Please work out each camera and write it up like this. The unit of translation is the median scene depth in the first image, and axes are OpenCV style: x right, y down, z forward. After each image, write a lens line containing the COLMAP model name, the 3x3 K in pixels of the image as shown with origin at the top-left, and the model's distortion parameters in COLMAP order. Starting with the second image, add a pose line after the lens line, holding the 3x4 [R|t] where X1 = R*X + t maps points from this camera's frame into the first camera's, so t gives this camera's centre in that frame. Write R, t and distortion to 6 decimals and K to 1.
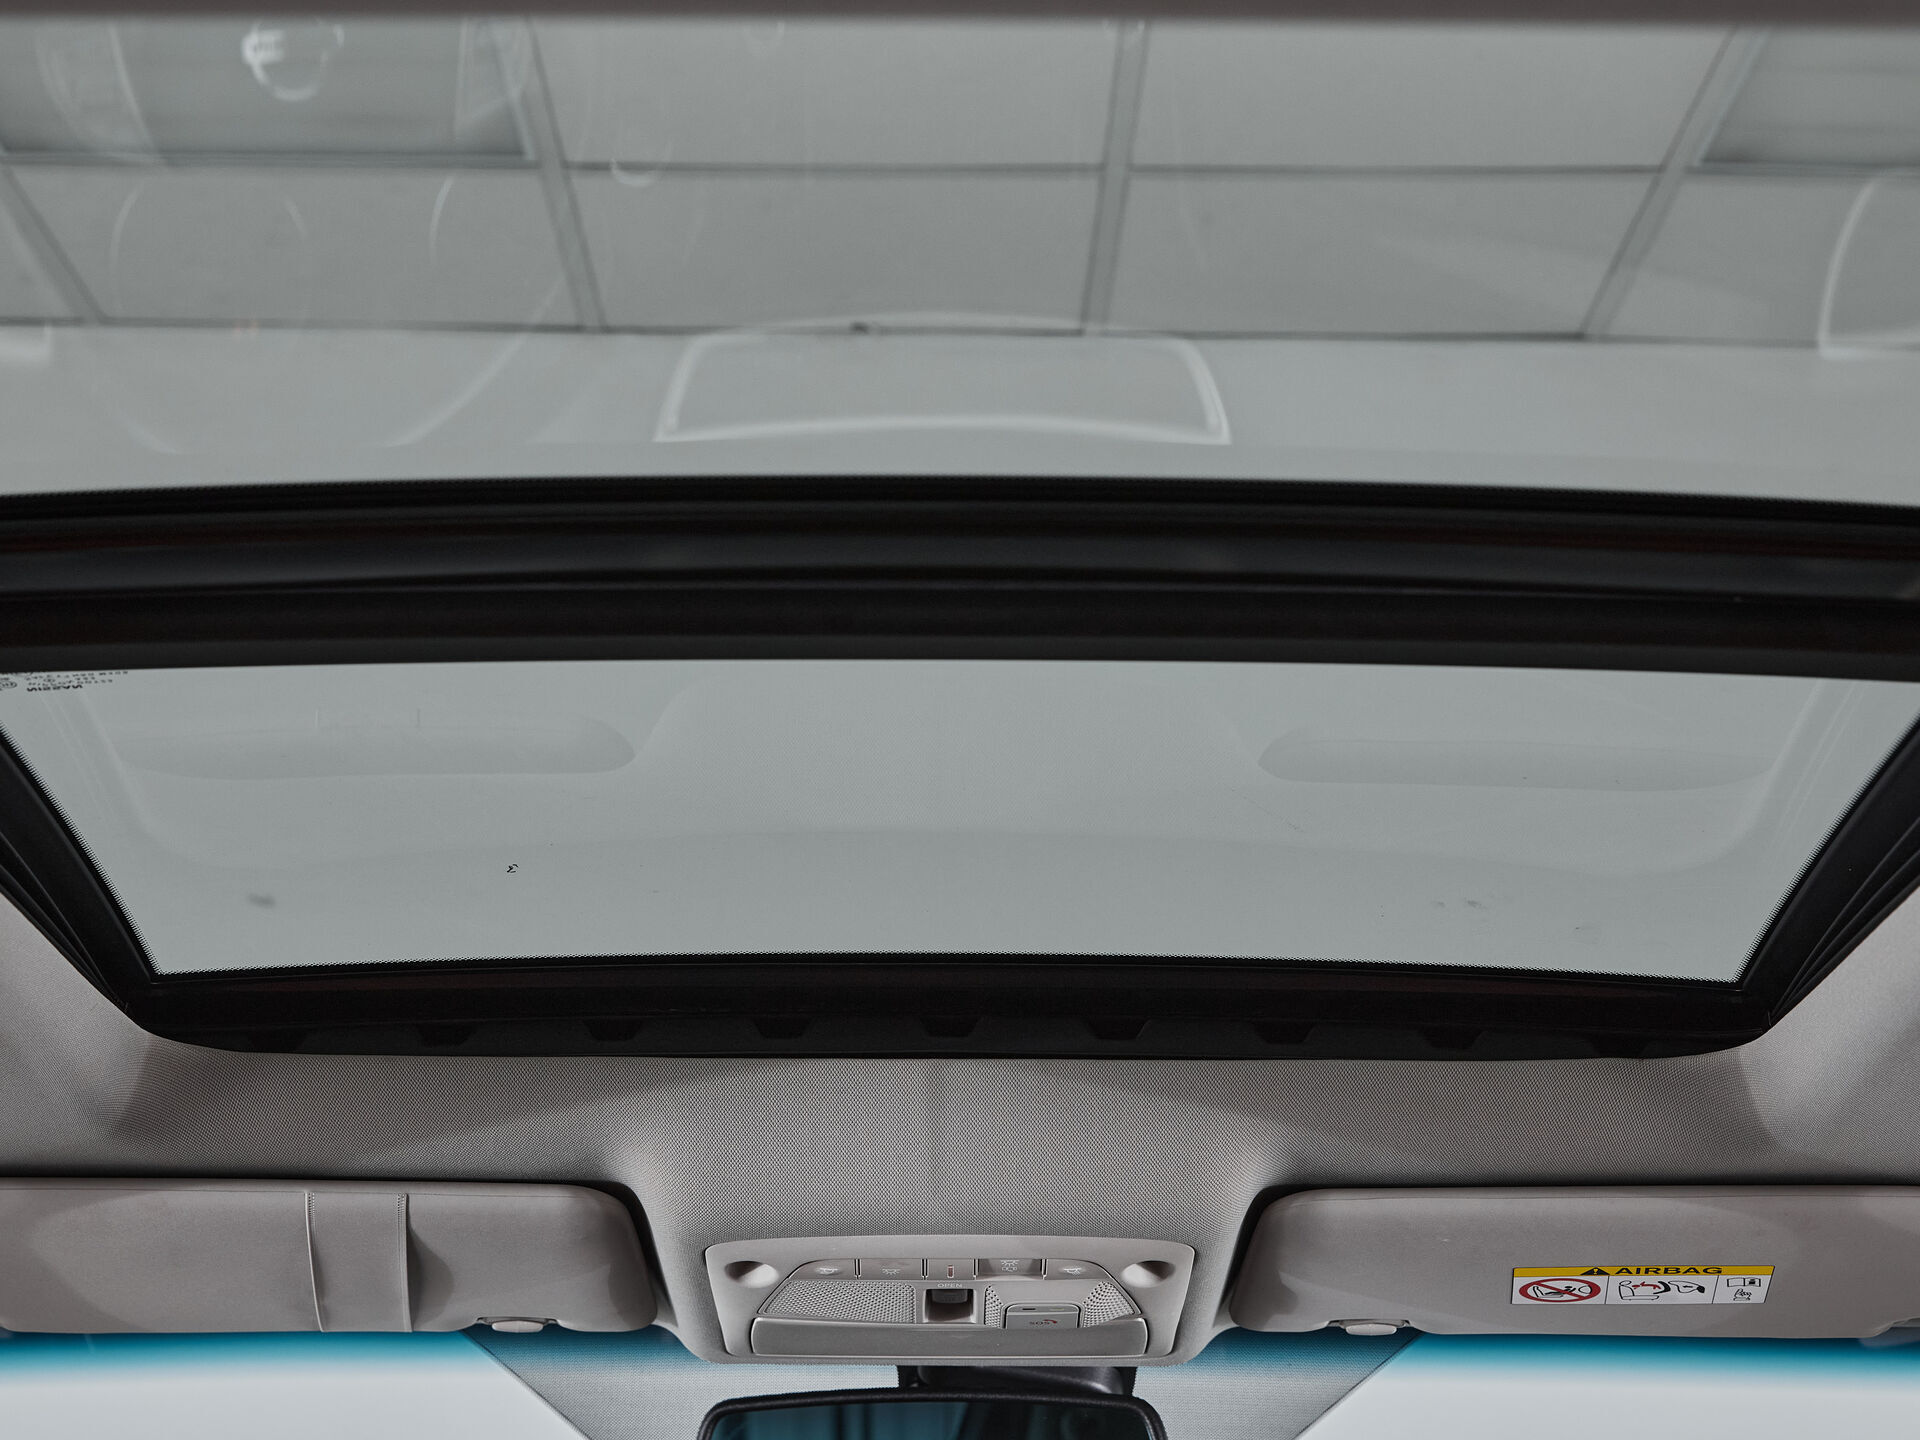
lens RADIAL K [[3075.6, 0, 960.0], [0, 3075.6, 720.0], [0, 0, 1]] dist [0.007507, 0.013306]
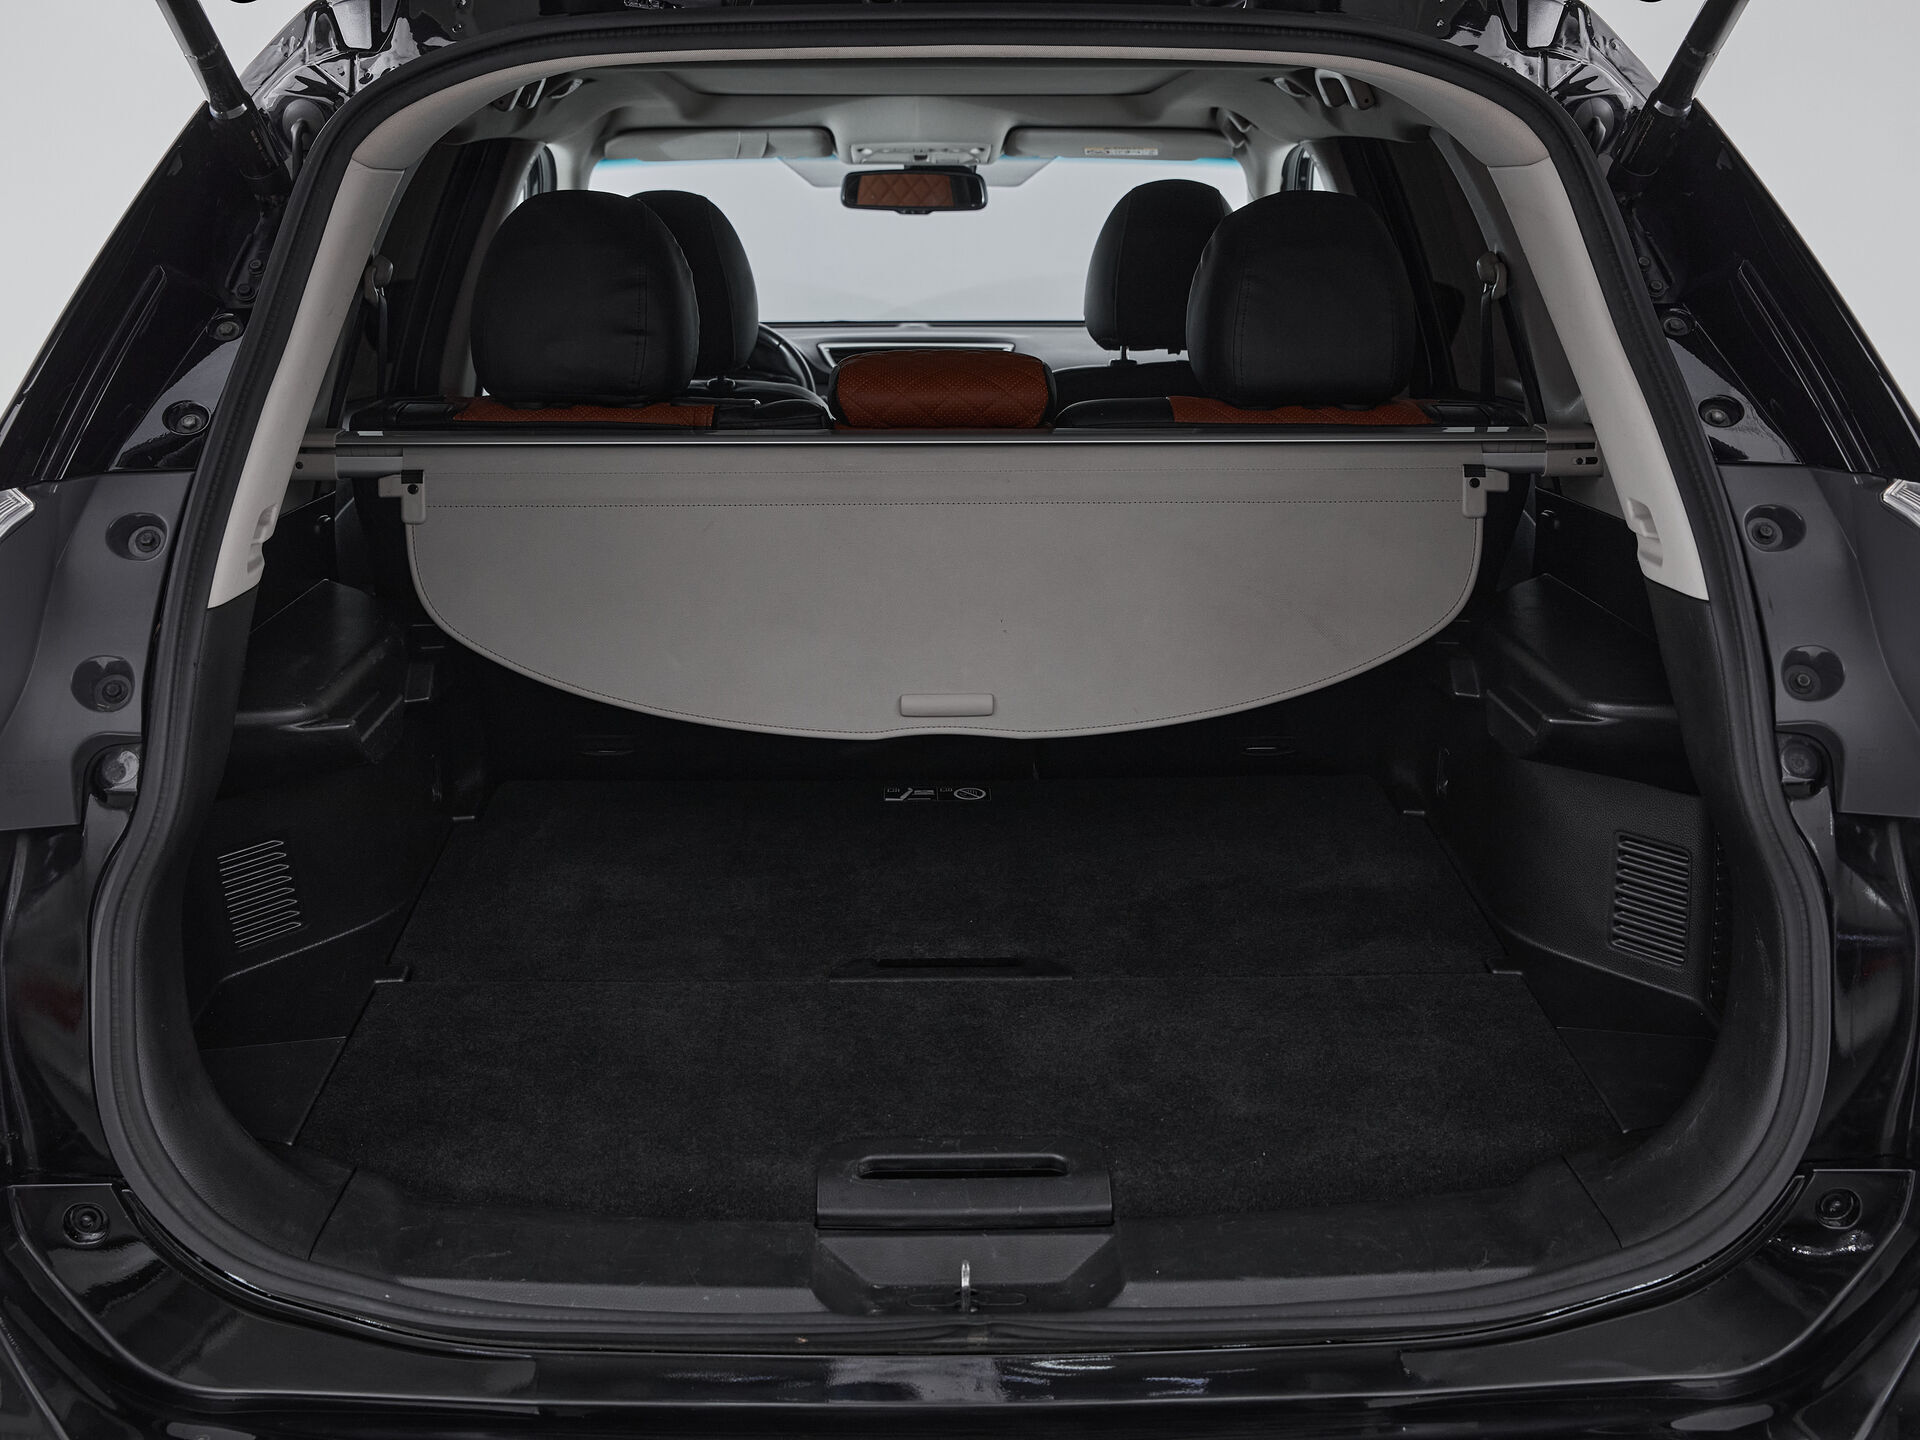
lens RADIAL K [[1886.1, 0, 960.0], [0, 1886.1, 720.0], [0, 0, 1]] dist [0.001177, 0.000480]
pose [[0.999610, 0.000662, 0.027901, -0.018021], [-0.016536, 0.819393, 0.572993, -0.510597], [-0.022482, -0.573231, 0.819085, -1.102951]]
